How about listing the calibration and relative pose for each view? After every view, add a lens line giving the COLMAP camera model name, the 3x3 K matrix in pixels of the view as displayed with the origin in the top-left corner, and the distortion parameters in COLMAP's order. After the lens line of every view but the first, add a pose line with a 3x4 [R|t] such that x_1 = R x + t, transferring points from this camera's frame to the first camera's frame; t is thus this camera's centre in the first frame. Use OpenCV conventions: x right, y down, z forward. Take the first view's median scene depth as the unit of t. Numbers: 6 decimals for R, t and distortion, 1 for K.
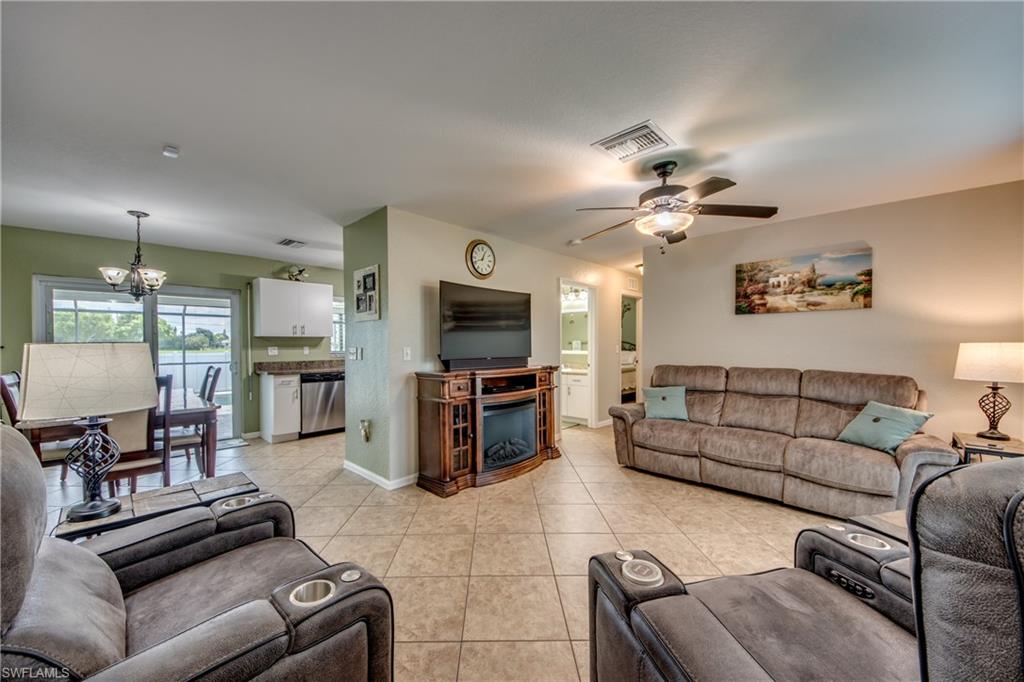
lens RADIAL K [[384.0, 0, 500.5], [0, 384.0, 348.0], [0, 0, 1]] dist [0.058781, -0.037880]
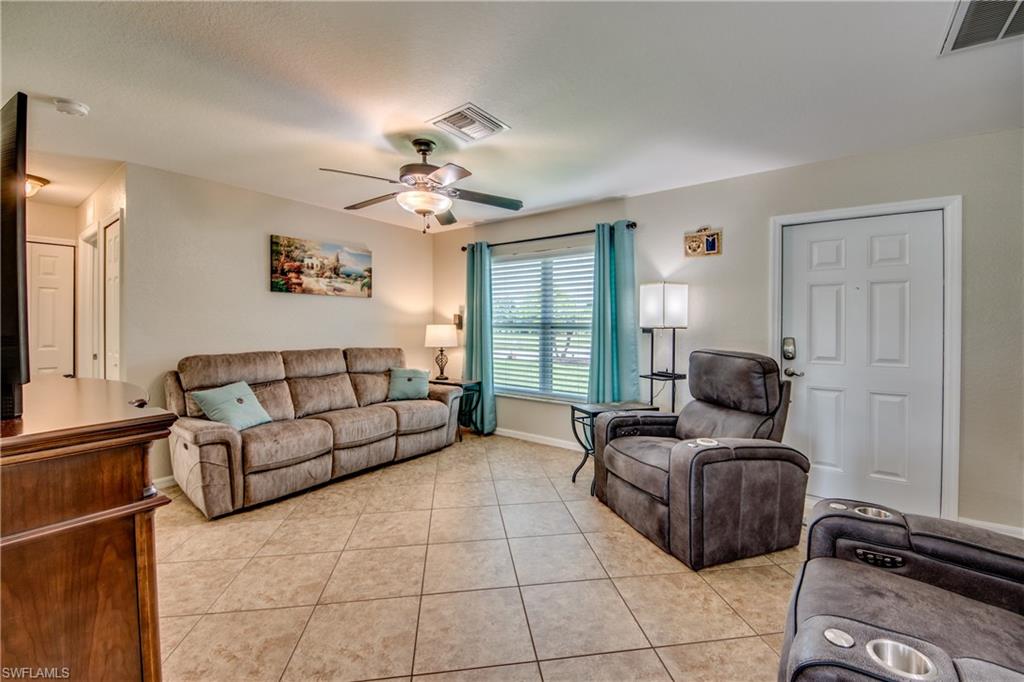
lens RADIAL K [[434.3, 0, 510.9], [0, 434.3, 325.5], [0, 0, 1]] dist [0.071347, -0.028213]
pose [[-0.134967, -0.001808, 0.990849, -0.531939], [0.004668, 0.999986, 0.002460, -0.010576], [-0.990839, 0.004958, -0.134956, 0.703773]]
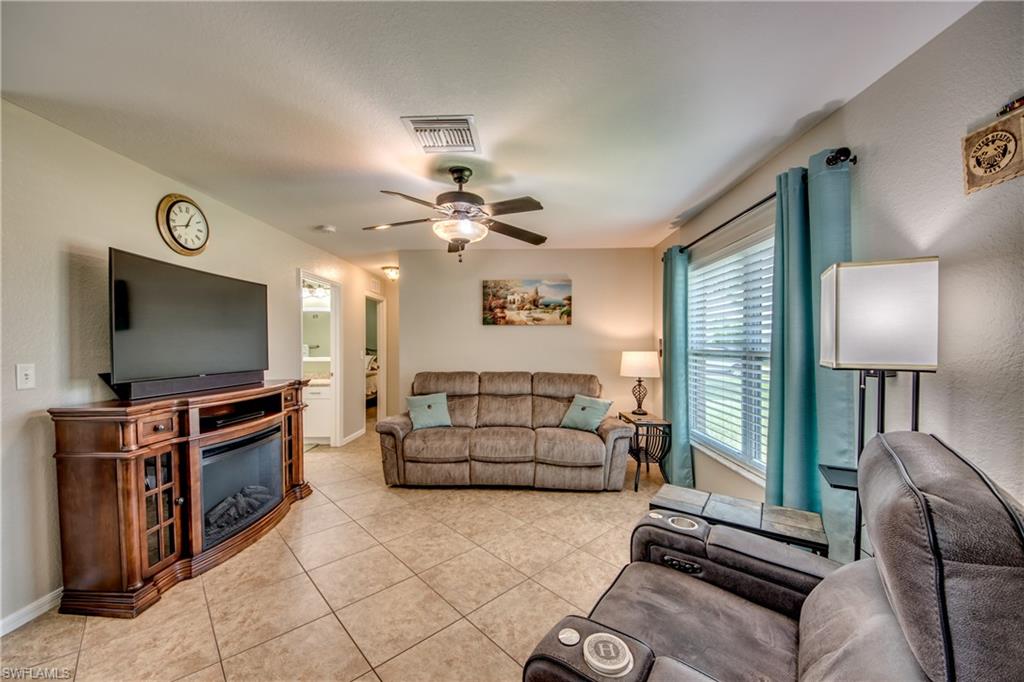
lens RADIAL K [[384.0, 0, 500.5], [0, 384.0, 348.0], [0, 0, 1]] dist [0.058781, -0.037880]
pose [[0.746691, -0.002687, 0.665166, -0.111094], [0.003927, 0.999992, -0.000369, -0.021397], [-0.665160, 0.002887, 0.746695, 0.165703]]
